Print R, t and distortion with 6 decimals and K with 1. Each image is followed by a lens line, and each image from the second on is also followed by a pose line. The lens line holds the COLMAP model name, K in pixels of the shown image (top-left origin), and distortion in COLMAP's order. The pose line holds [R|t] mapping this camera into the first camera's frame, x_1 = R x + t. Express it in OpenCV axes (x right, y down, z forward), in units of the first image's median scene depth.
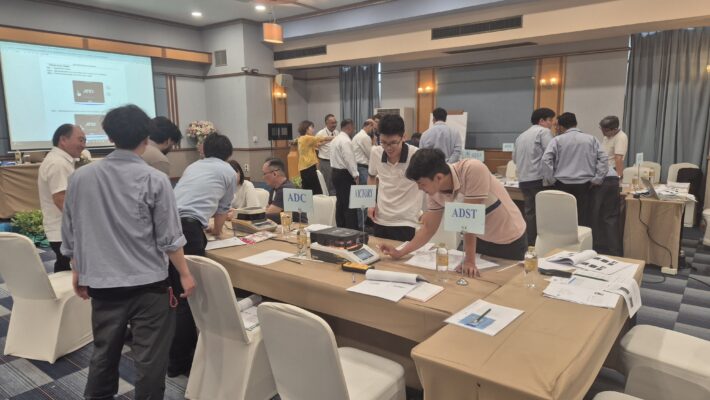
lens RADIAL K [[479.0, 0, 358.4], [0, 479.0, 204.7], [0, 0, 1]] dist [0.033806, -0.001224]
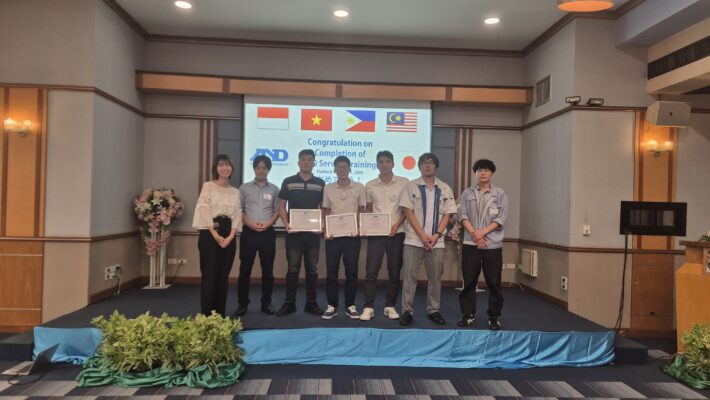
lens RADIAL K [[479.0, 0, 358.4], [0, 479.0, 204.7], [0, 0, 1]] dist [0.033806, -0.001224]
pose [[0.650814, 0.020703, -0.758954, 0.017549], [-0.149468, 0.983559, -0.101342, -0.074108], [0.744379, 0.179394, 0.643209, 0.477009]]
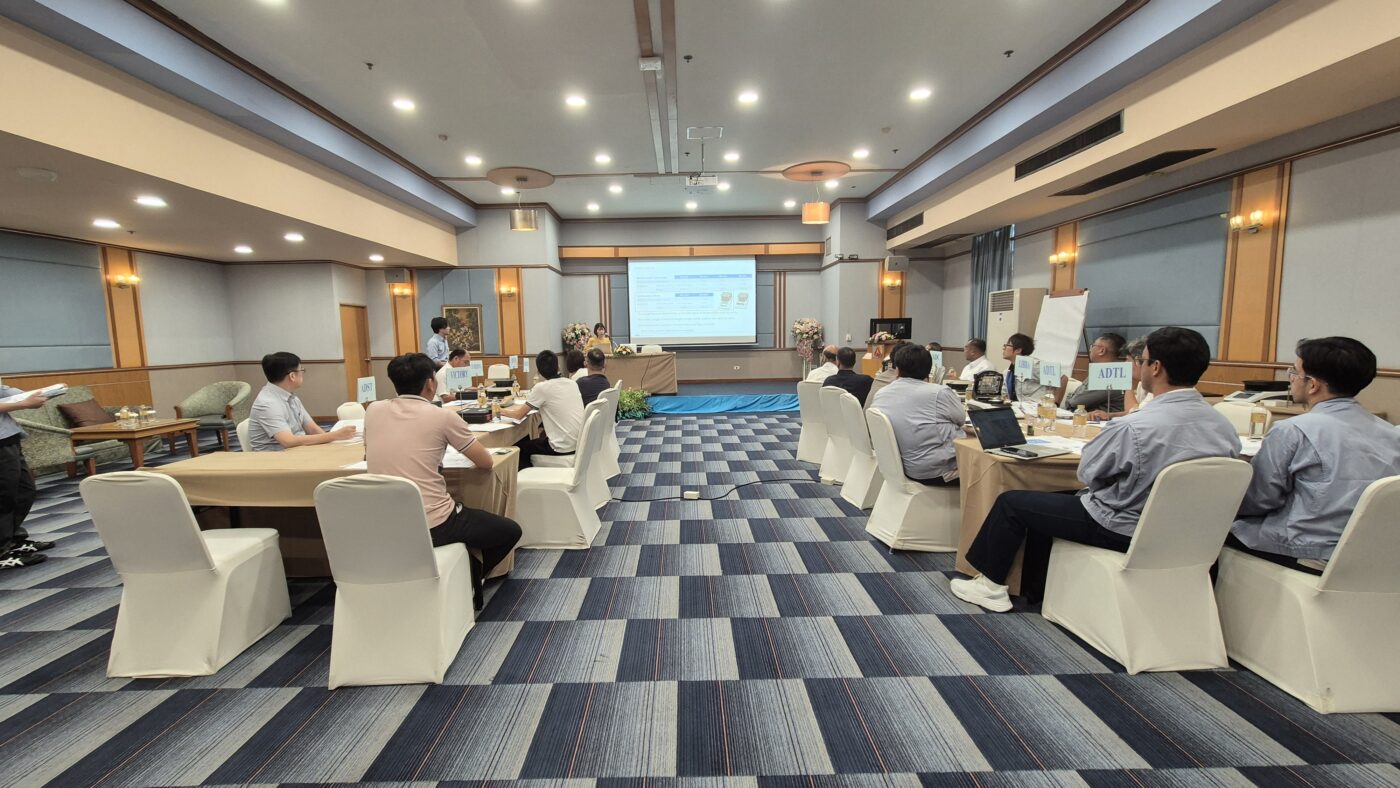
lens RADIAL K [[567.2, 0, 700.0], [0, 567.2, 394.0], [0, 0, 1]] dist [0.000734, -0.007184]
pose [[0.633222, 0.077231, -0.770108, 0.382970], [-0.108655, 0.994026, 0.010344, -0.021515], [0.766306, 0.077126, 0.637830, 0.180804]]
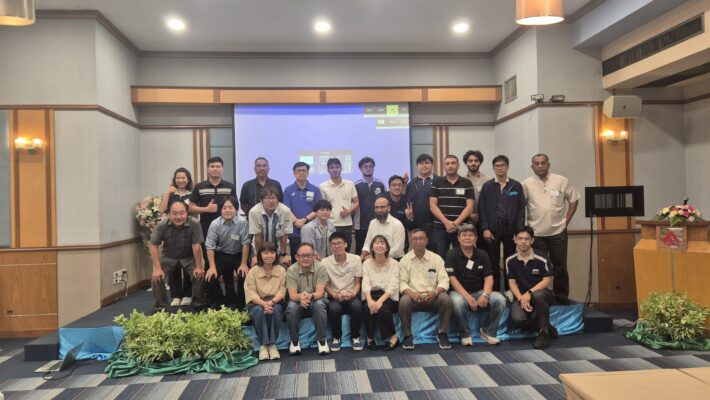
lens RADIAL K [[476.2, 0, 353.7], [0, 476.2, 197.9], [0, 0, 1]] dist [0.027658, 0.000373]
pose [[0.673361, -0.016027, -0.739140, 0.041307], [-0.098267, 0.988954, -0.110966, -0.070310], [0.732754, 0.147353, 0.664348, 0.444958]]
